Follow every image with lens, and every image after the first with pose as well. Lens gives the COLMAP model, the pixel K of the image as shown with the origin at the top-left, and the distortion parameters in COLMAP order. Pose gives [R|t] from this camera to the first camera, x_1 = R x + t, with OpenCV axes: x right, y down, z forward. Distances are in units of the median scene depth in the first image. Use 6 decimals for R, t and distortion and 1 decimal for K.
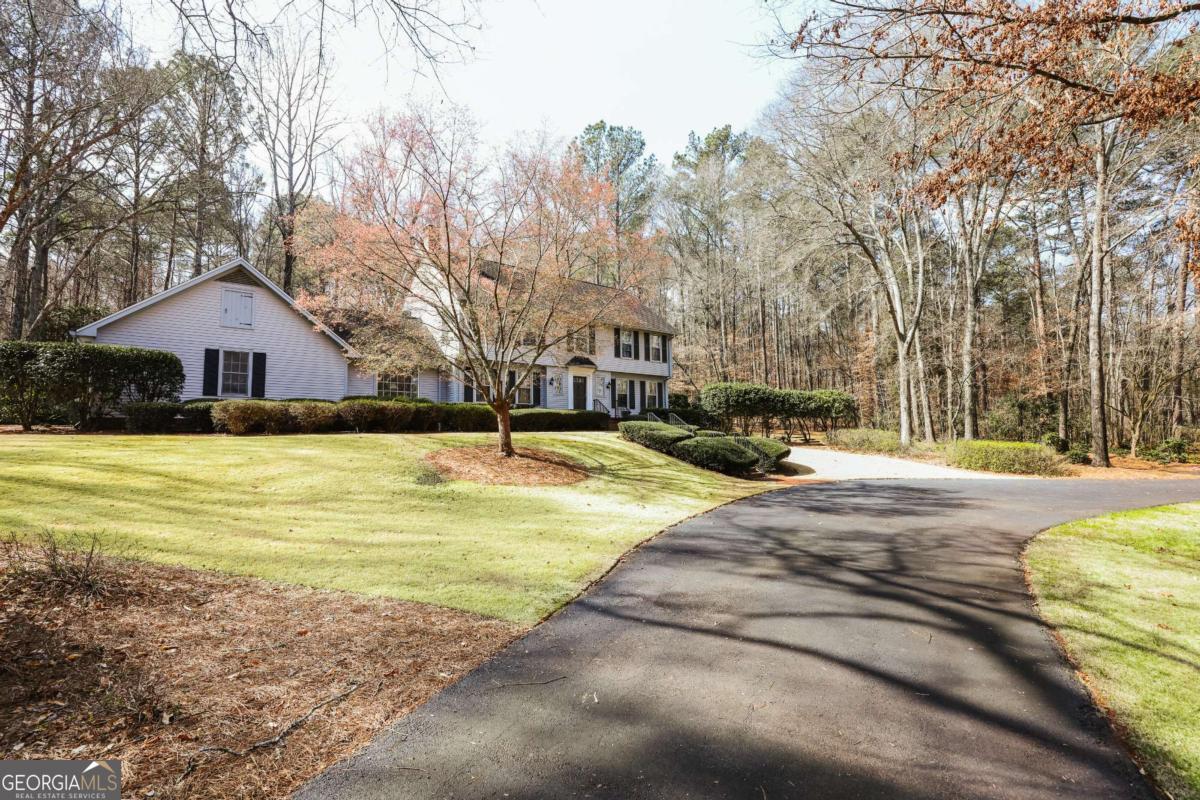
lens RADIAL K [[593.9, 0, 600.0], [0, 593.9, 400.0], [0, 0, 1]] dist [0.000253, 0.000023]
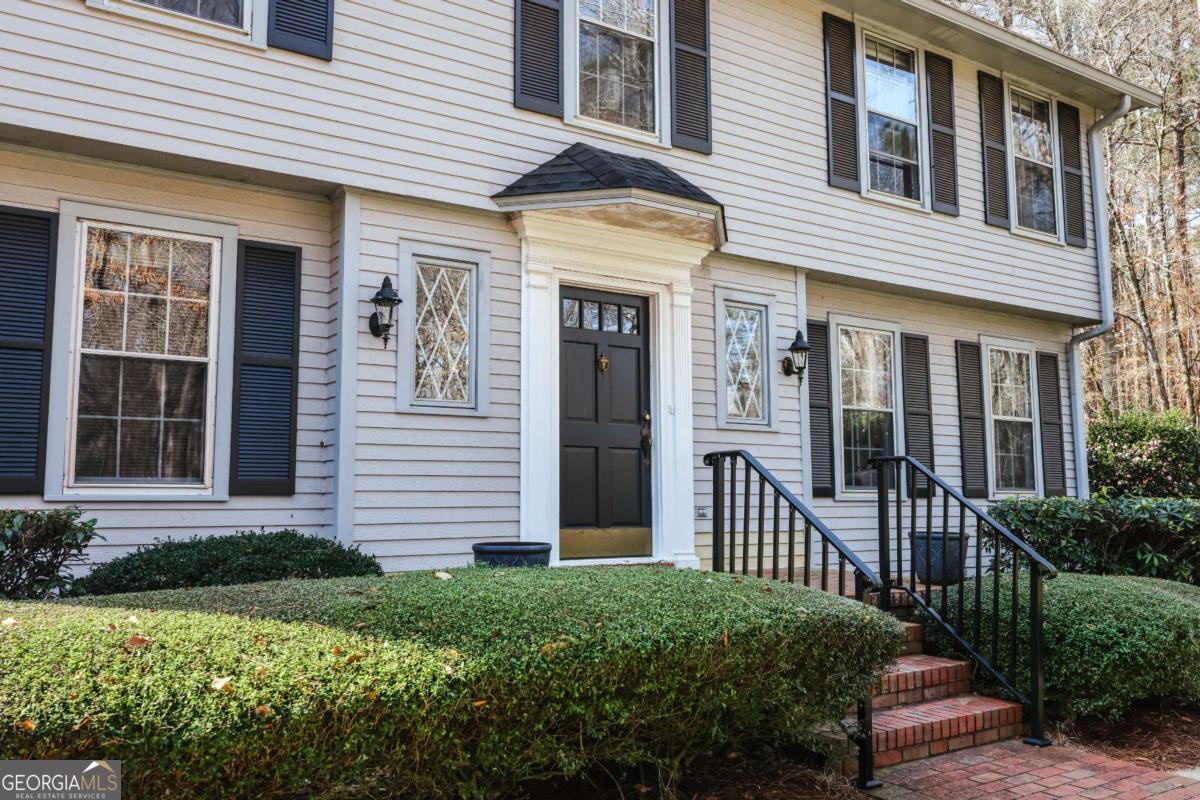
lens RADIAL K [[983.3, 0, 600.3], [0, 983.3, 382.9], [0, 0, 1]] dist [-0.002189, -0.000380]
pose [[0.994576, -0.003995, -0.103936, -0.009712], [-0.001038, 0.998831, -0.048332, -0.004216], [0.104007, 0.048178, 0.993409, 0.718990]]
